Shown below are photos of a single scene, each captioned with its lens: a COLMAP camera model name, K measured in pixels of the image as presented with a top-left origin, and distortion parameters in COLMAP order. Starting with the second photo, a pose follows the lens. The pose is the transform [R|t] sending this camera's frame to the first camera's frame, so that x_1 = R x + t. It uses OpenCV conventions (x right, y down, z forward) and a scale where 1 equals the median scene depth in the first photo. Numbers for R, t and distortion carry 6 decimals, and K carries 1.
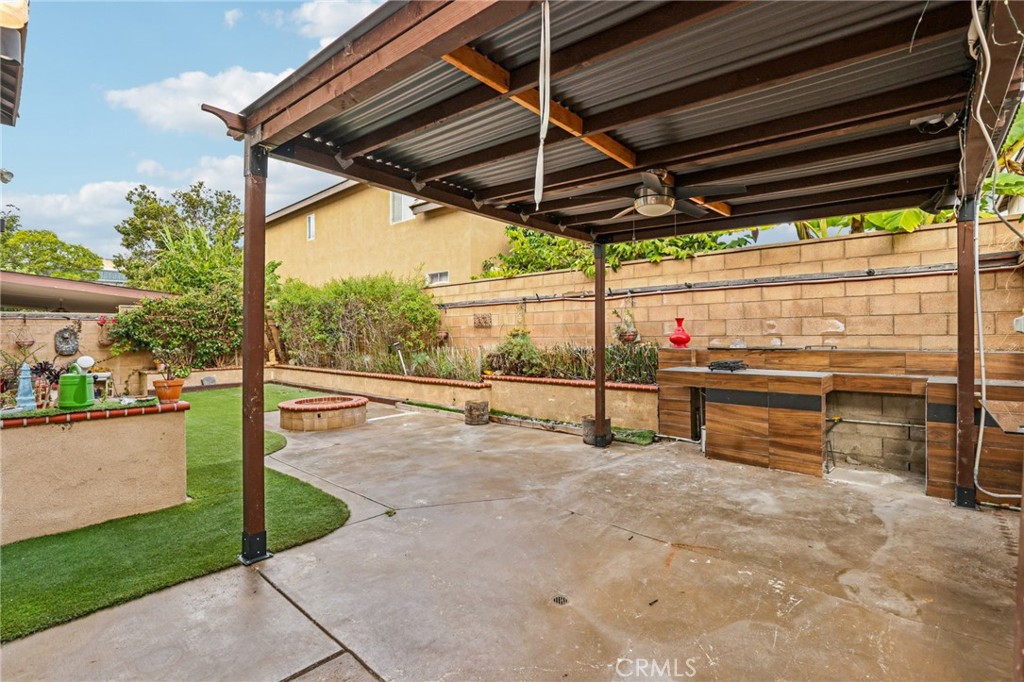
lens RADIAL K [[472.5, 0, 512.0], [0, 472.5, 341.0], [0, 0, 1]] dist [-0.000543, 0.000010]
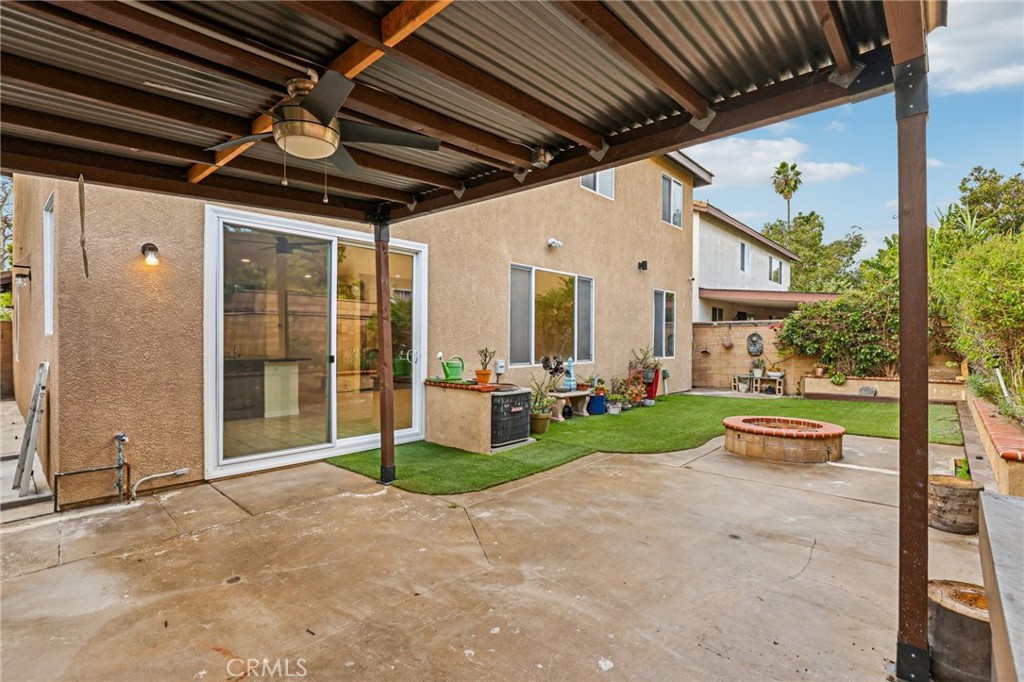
lens RADIAL K [[476.2, 0, 513.1], [0, 476.2, 336.4], [0, 0, 1]] dist [-0.001386, 0.000448]
pose [[-0.005830, -0.002071, -0.999981, 0.403025], [-0.011825, 0.999928, -0.002002, -0.013413], [0.999913, 0.011813, -0.005854, 0.541312]]
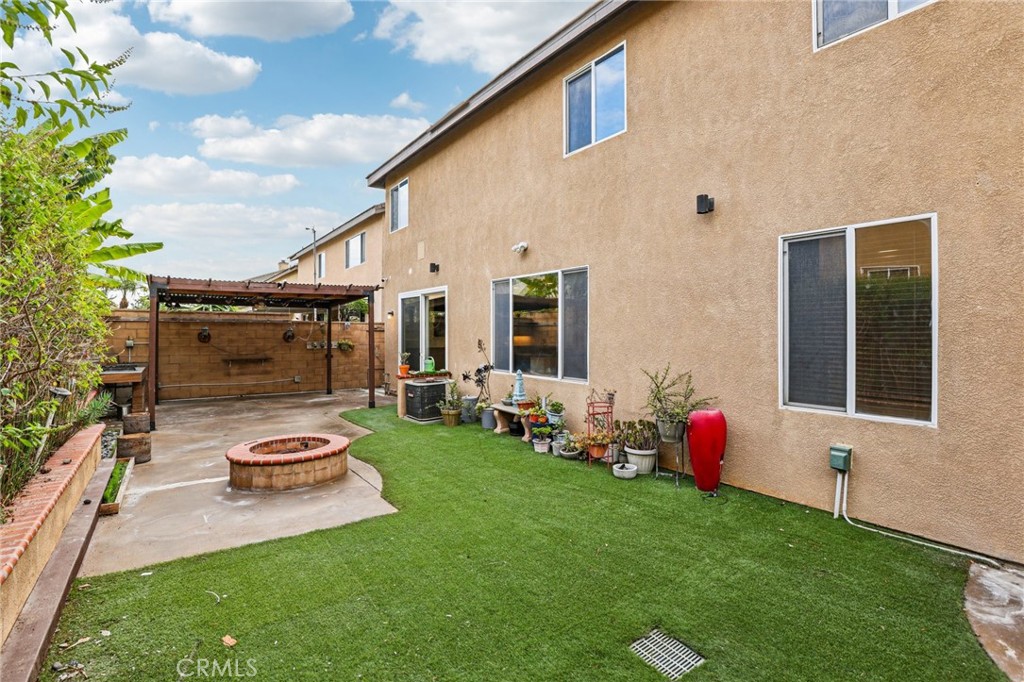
lens RADIAL K [[477.7, 0, 505.6], [0, 477.7, 312.6], [0, 0, 1]] dist [-0.001024, -0.000208]
pose [[-0.978726, 0.013056, 0.204756, -0.838450], [0.006114, 0.999386, -0.034498, -0.052134], [-0.205080, -0.032512, -0.978205, 1.618099]]
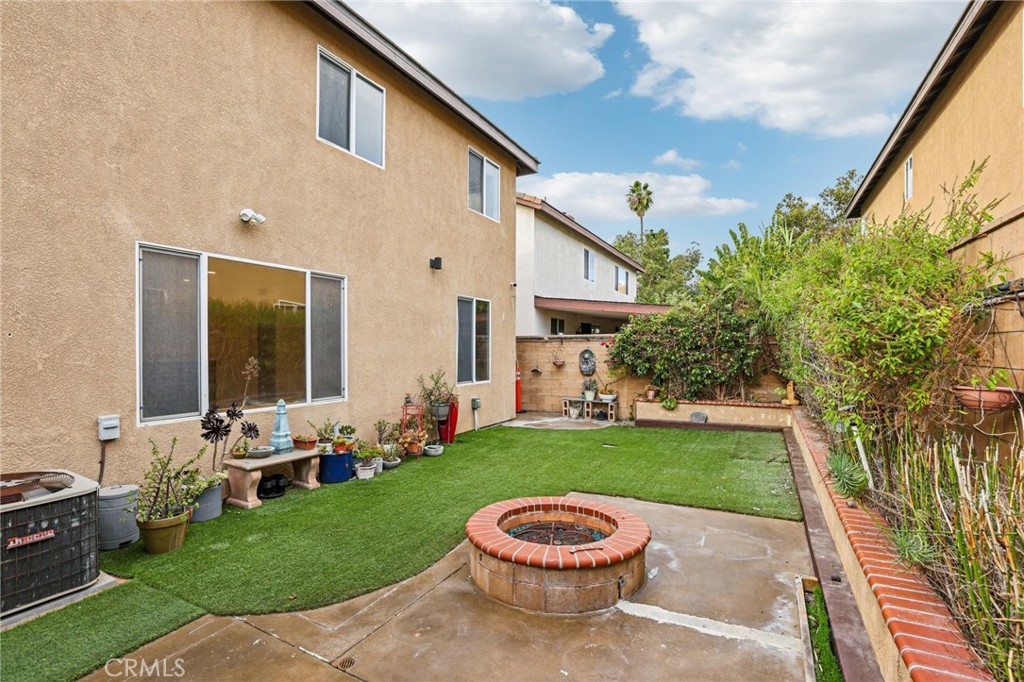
lens RADIAL K [[468.7, 0, 512.0], [0, 468.7, 341.0], [0, 0, 1]] dist [-0.020930, -0.000068]
pose [[0.236128, -0.005316, -0.971708, 0.050081], [-0.009901, 0.999920, -0.007876, -0.050789], [0.971672, 0.011481, 0.236056, 0.828219]]
